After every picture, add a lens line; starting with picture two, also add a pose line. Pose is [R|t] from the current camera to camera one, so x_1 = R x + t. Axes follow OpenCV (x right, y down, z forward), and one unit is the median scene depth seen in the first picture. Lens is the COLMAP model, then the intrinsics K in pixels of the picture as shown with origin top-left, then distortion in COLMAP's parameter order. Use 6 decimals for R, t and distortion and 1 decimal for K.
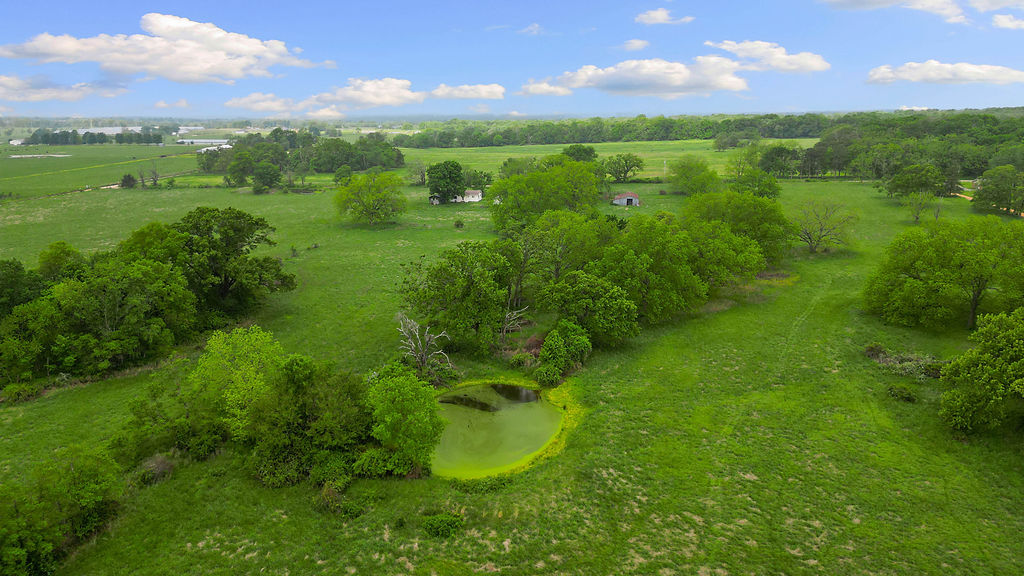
lens RADIAL K [[717.1, 0, 512.0], [0, 717.1, 288.0], [0, 0, 1]] dist [0.074339, -0.071035]
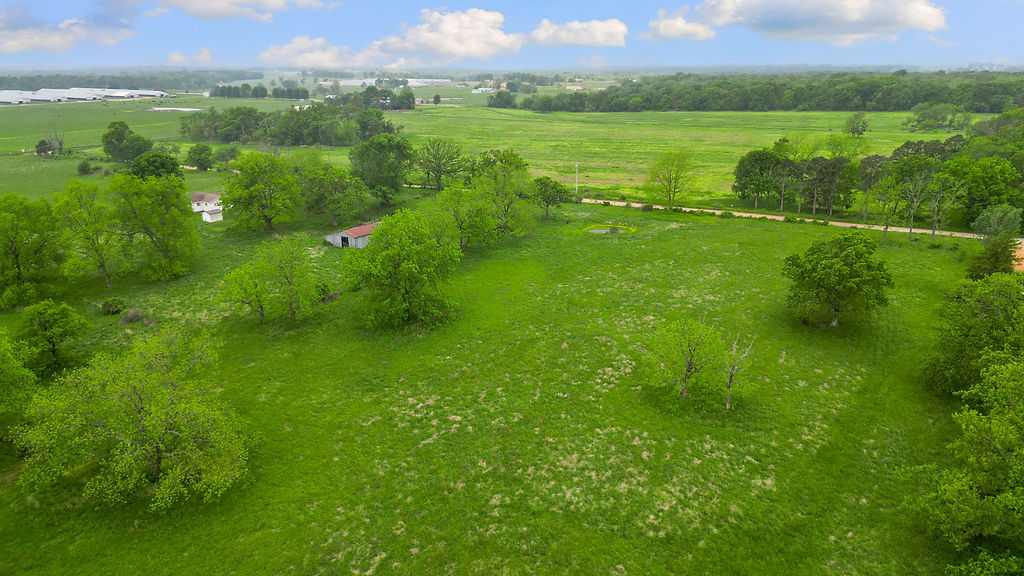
lens RADIAL K [[717.1, 0, 512.0], [0, 717.1, 288.0], [0, 0, 1]] dist [0.074339, -0.071035]
pose [[0.908646, 0.130498, -0.396653, 0.424464], [-0.105293, 0.990821, 0.084773, -0.116936], [0.404075, -0.035264, 0.914046, 0.411313]]
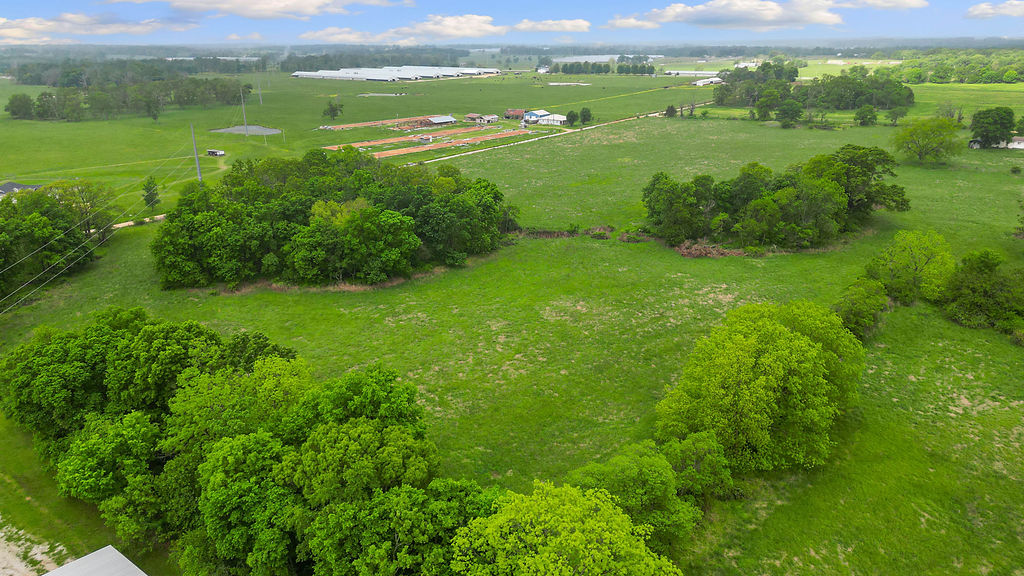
lens RADIAL K [[717.1, 0, 512.0], [0, 717.1, 288.0], [0, 0, 1]] dist [0.074339, -0.071035]
pose [[0.847131, 0.174923, -0.501769, -0.087638], [-0.125739, 0.983435, 0.130555, 0.023122], [0.516294, -0.047505, 0.855093, -0.210369]]
